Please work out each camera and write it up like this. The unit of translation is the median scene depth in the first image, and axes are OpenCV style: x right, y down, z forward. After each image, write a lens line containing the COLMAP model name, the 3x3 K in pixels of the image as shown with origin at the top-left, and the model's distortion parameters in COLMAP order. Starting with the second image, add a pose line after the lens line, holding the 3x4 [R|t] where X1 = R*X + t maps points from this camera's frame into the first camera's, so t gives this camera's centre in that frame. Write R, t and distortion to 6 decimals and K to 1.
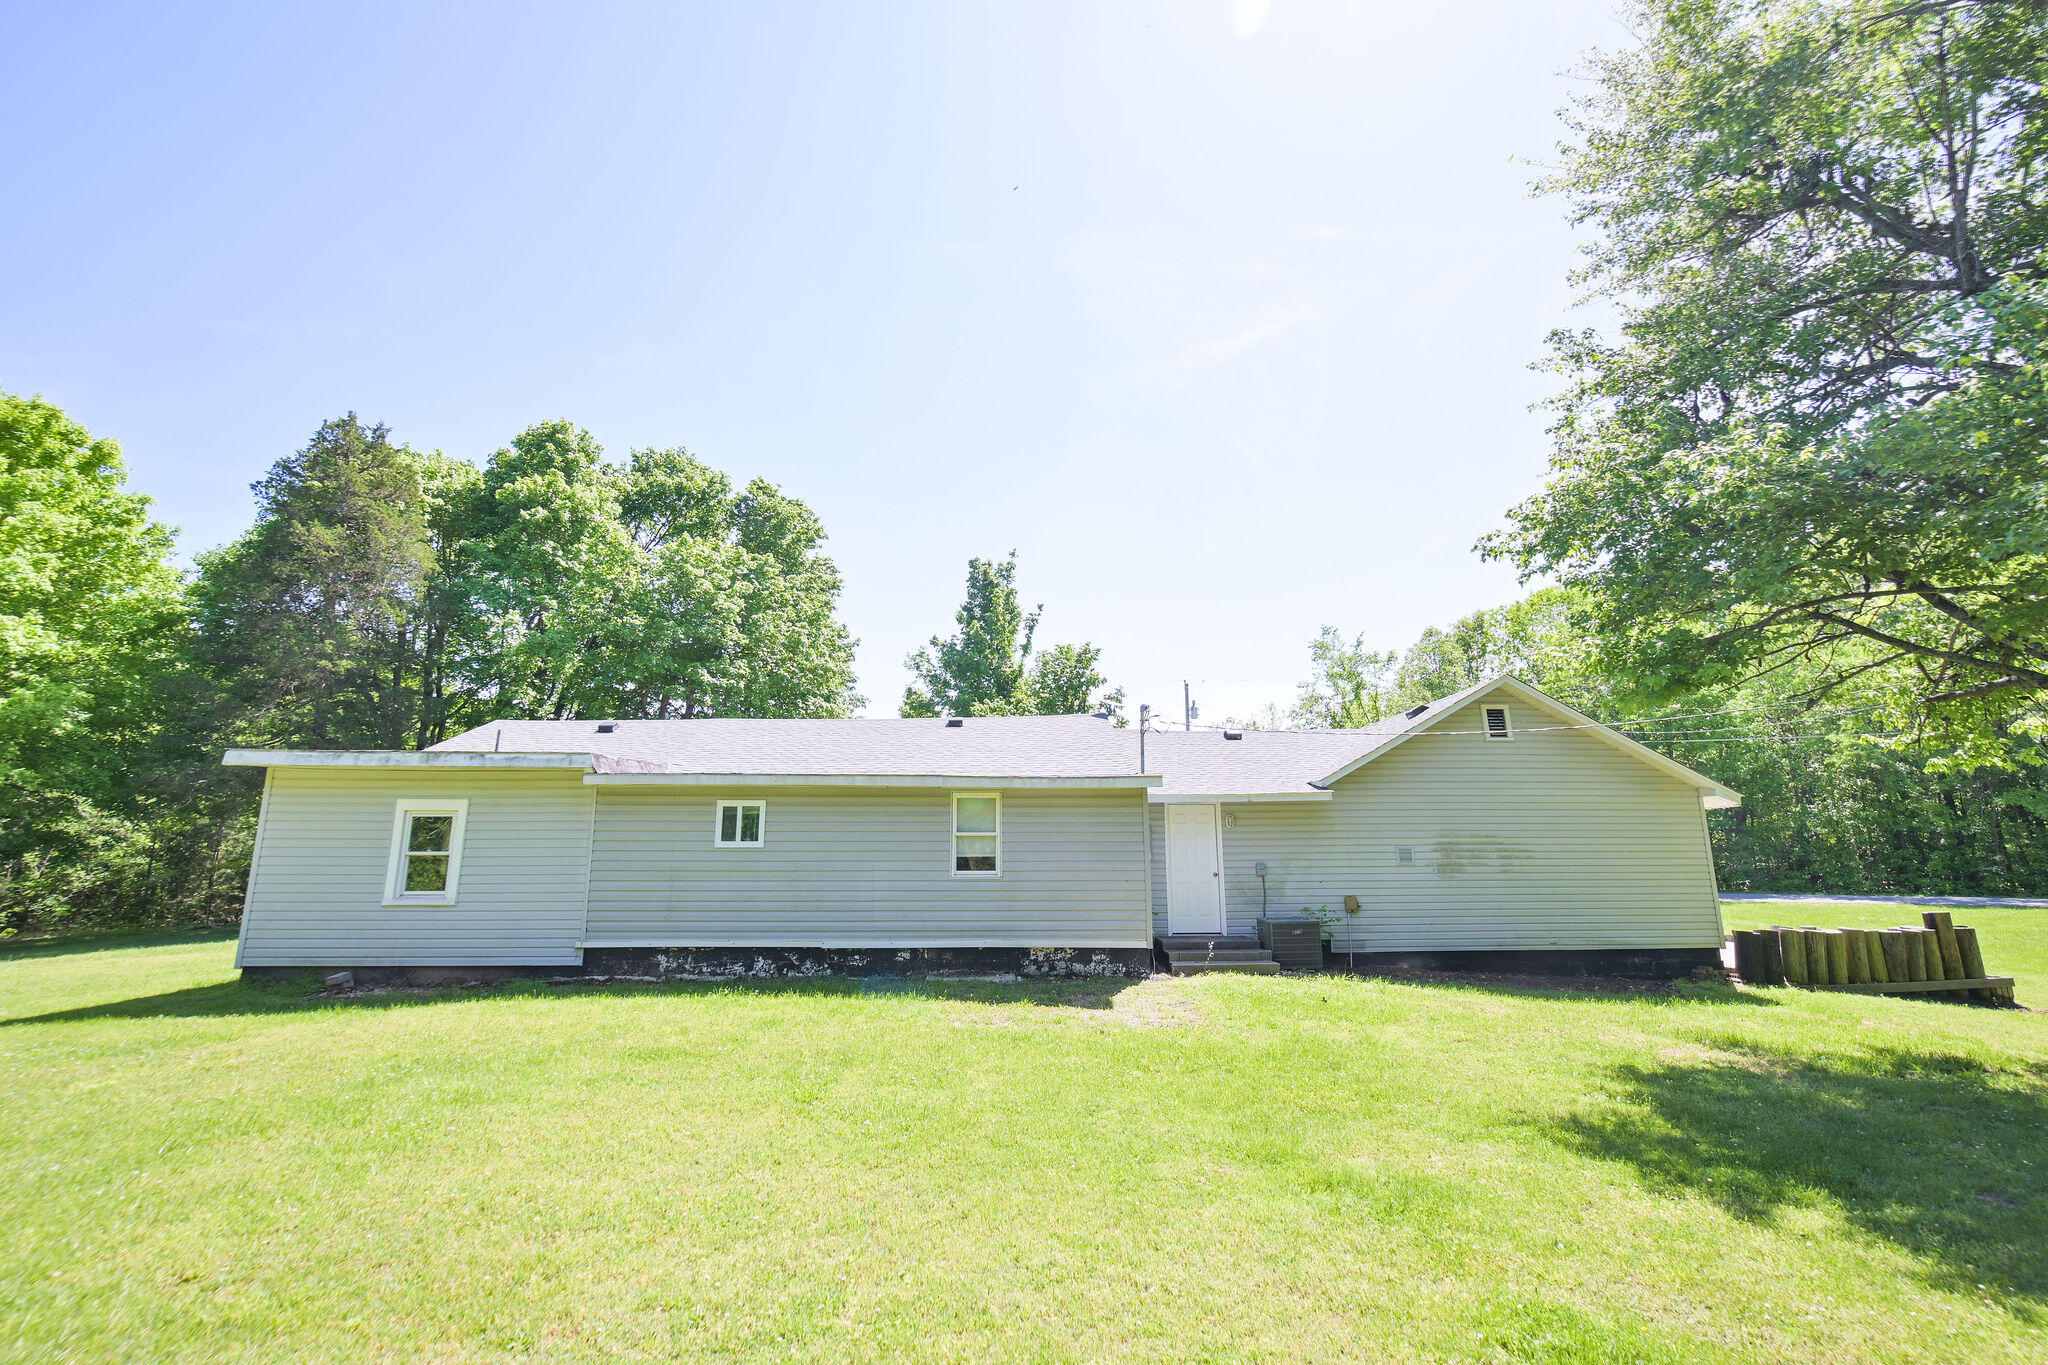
lens RADIAL K [[953.1, 0, 1030.0], [0, 953.1, 632.1], [0, 0, 1]] dist [-0.001628, -0.000411]
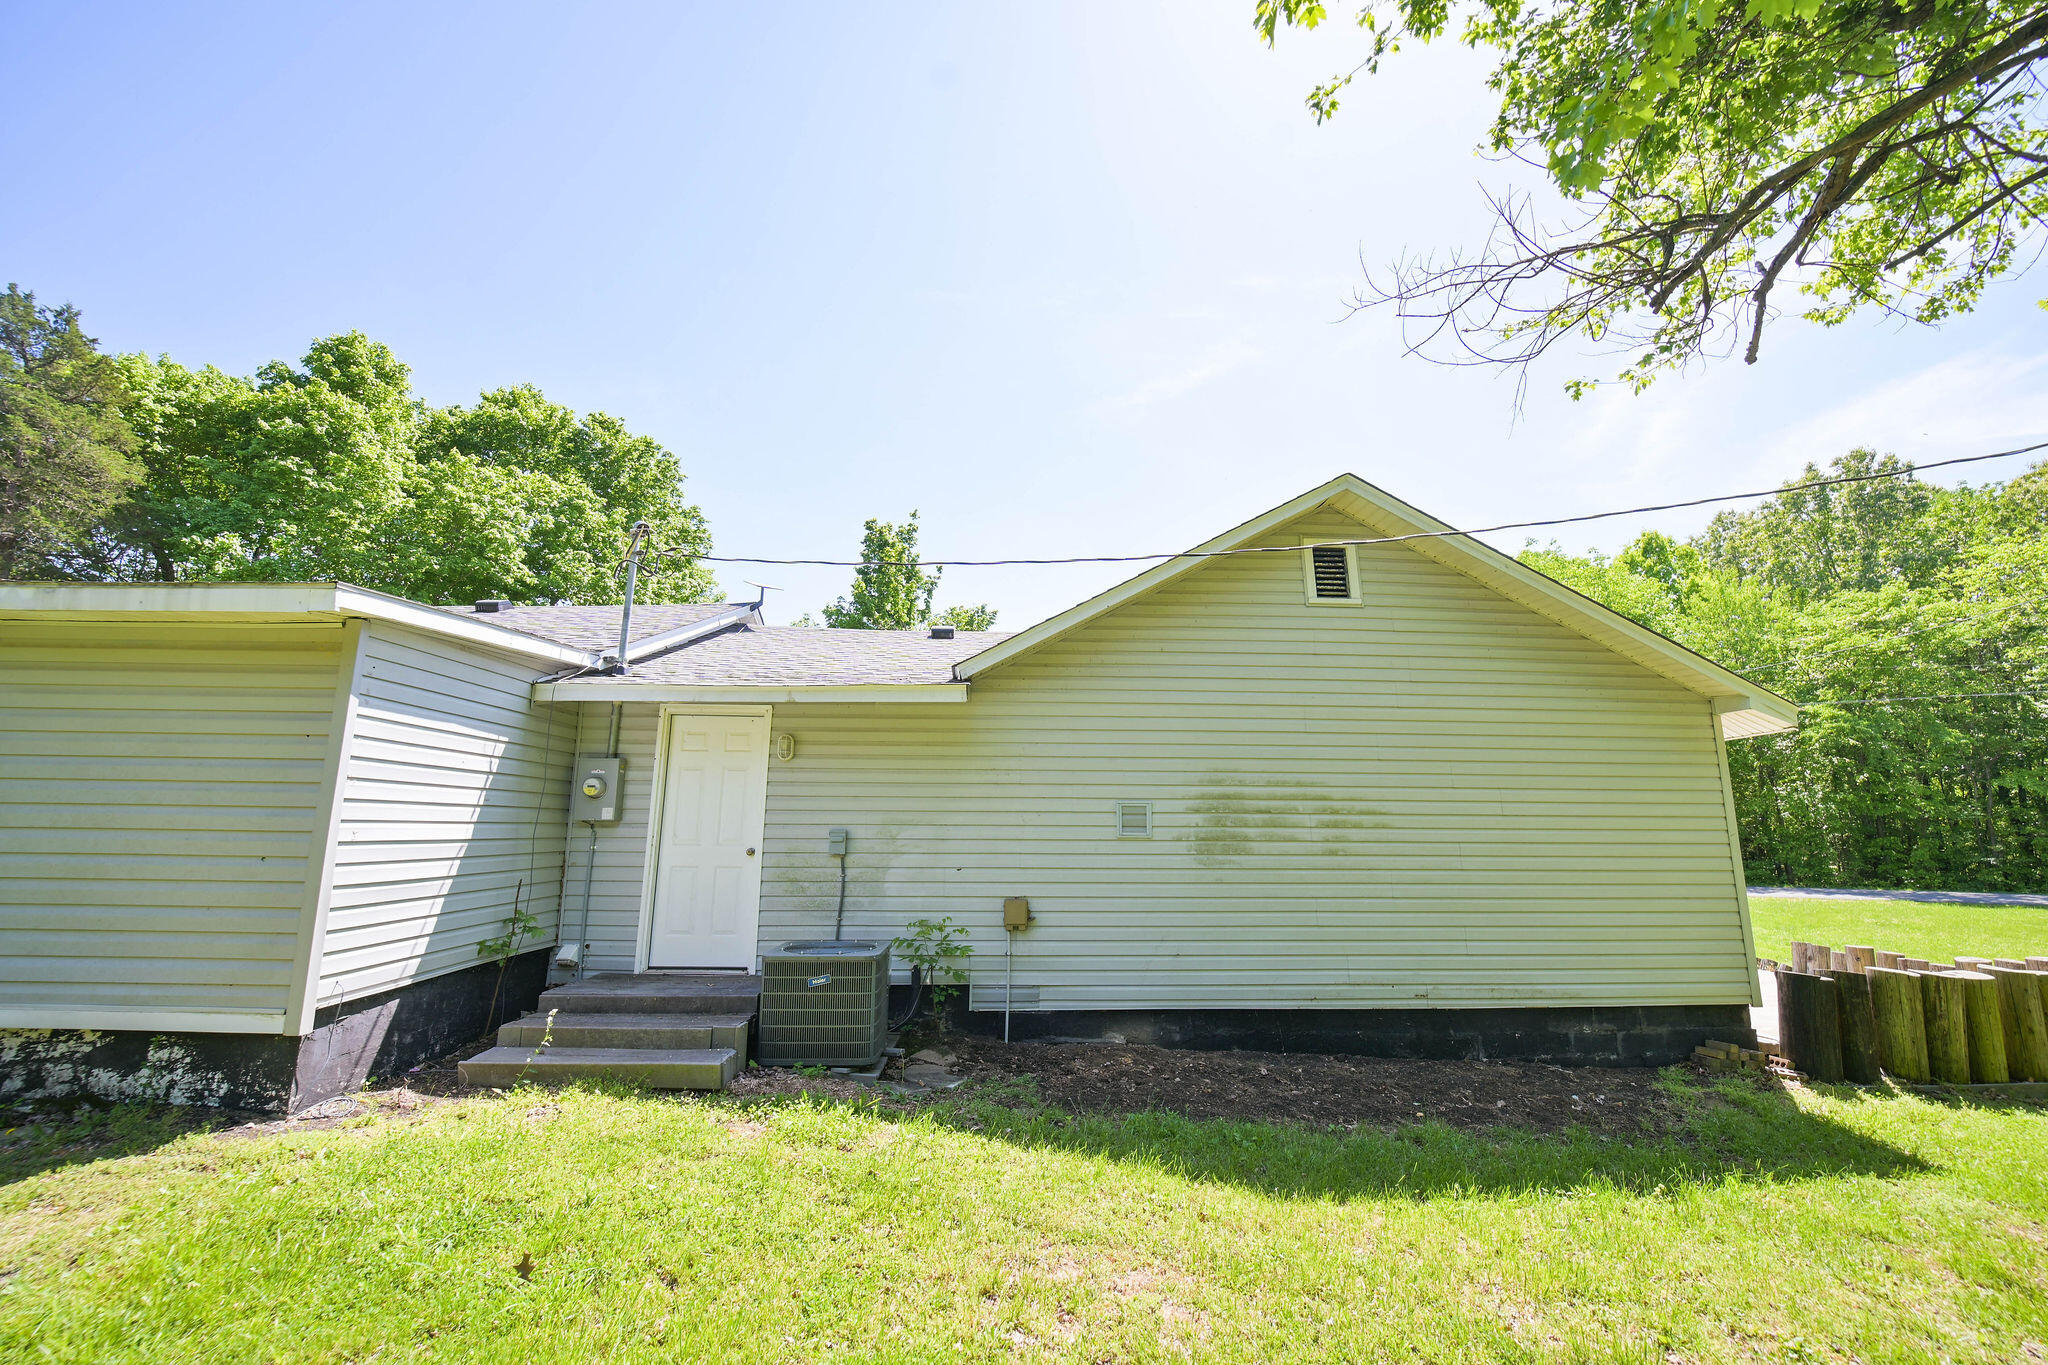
lens RADIAL K [[856.3, 0, 1023.2], [0, 856.3, 661.2], [0, 0, 1]] dist [-0.013337, -0.000270]
pose [[0.999880, 0.008826, -0.012739, 0.339863], [-0.008547, 0.999726, 0.021770, 0.141164], [0.012927, -0.021659, 0.999682, 0.546367]]
